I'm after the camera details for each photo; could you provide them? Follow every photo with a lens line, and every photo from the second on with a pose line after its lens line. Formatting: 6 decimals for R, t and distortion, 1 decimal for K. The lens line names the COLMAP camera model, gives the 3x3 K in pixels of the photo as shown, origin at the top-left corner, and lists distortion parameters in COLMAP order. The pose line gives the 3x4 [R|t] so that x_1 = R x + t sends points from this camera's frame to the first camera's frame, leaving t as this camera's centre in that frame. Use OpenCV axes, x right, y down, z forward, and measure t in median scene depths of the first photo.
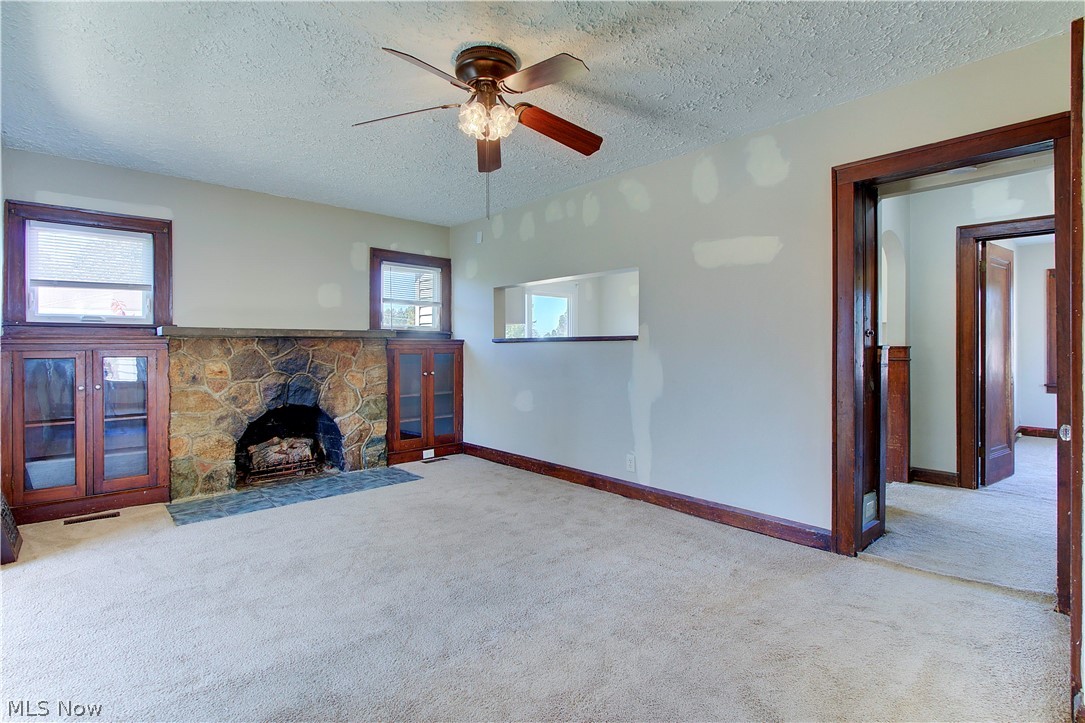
lens RADIAL K [[514.9, 0, 543.3], [0, 514.9, 348.5], [0, 0, 1]] dist [-0.001378, -0.000188]
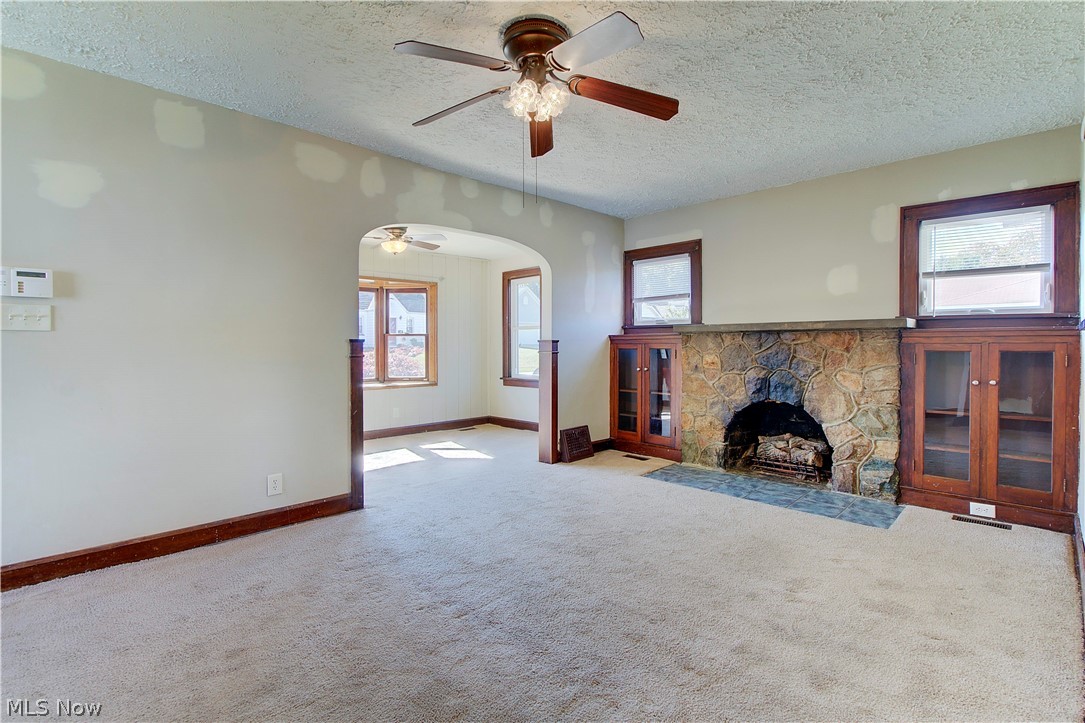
lens RADIAL K [[514.9, 0, 543.3], [0, 514.9, 348.5], [0, 0, 1]] dist [-0.001378, -0.000188]
pose [[0.040537, 0.012906, -0.999095, 0.470555], [0.000818, 0.999916, 0.012950, -0.001769], [0.999178, -0.001343, 0.040523, 0.540480]]
